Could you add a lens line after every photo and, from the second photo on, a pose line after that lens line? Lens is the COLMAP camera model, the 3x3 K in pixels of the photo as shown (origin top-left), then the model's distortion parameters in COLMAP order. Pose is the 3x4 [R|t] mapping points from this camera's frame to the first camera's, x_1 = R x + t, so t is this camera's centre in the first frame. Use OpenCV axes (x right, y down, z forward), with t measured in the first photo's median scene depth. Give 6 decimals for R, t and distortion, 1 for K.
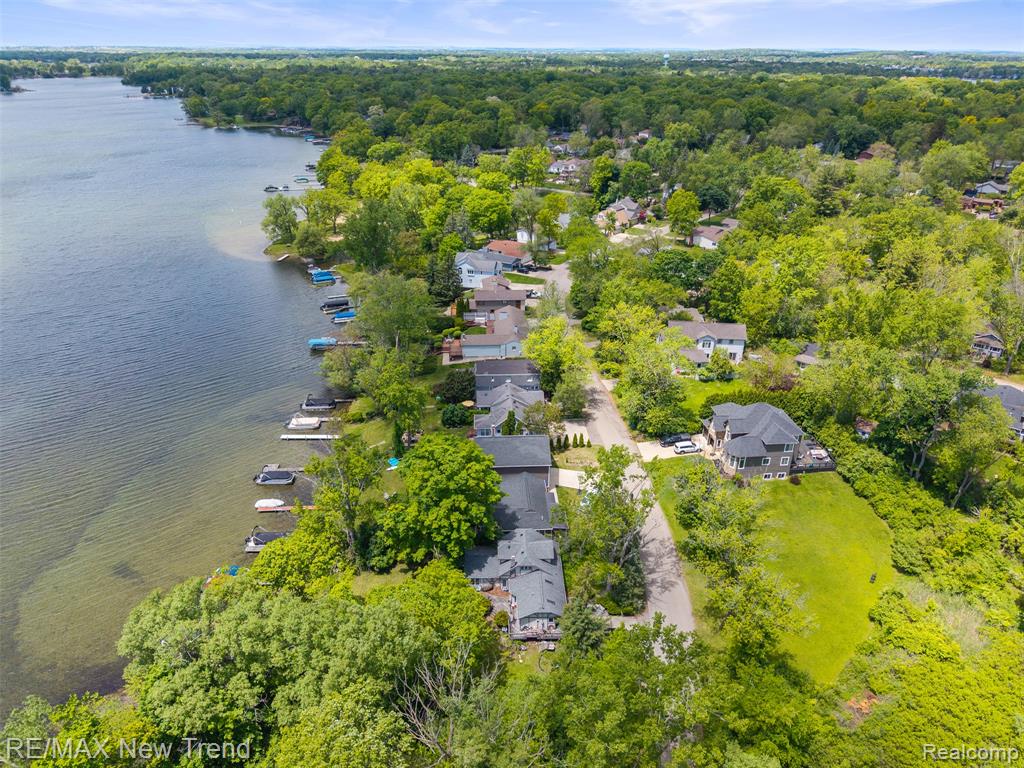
lens RADIAL K [[706.7, 0, 512.0], [0, 706.7, 384.0], [0, 0, 1]] dist [0.001508, -0.002043]
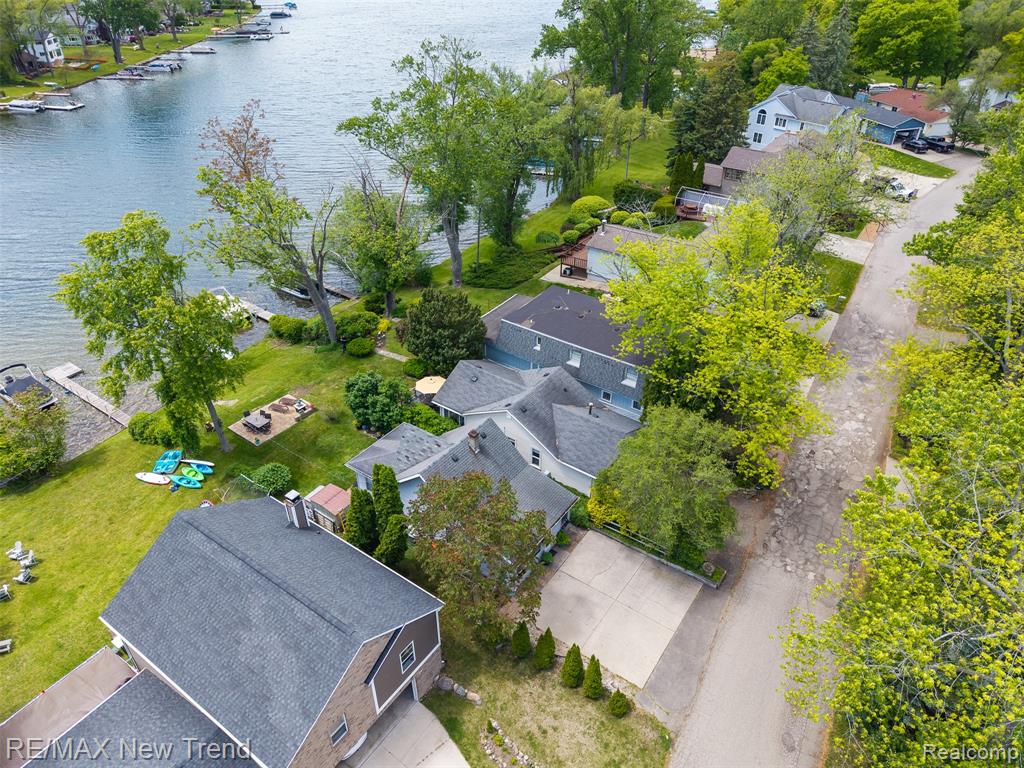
lens RADIAL K [[706.7, 0, 512.0], [0, 706.7, 384.0], [0, 0, 1]] dist [0.001508, -0.002043]
pose [[0.785747, 0.340422, -0.516444, 0.112327], [-0.268408, 0.939876, 0.211163, -0.043340], [0.557278, -0.027303, 0.829877, 0.505835]]
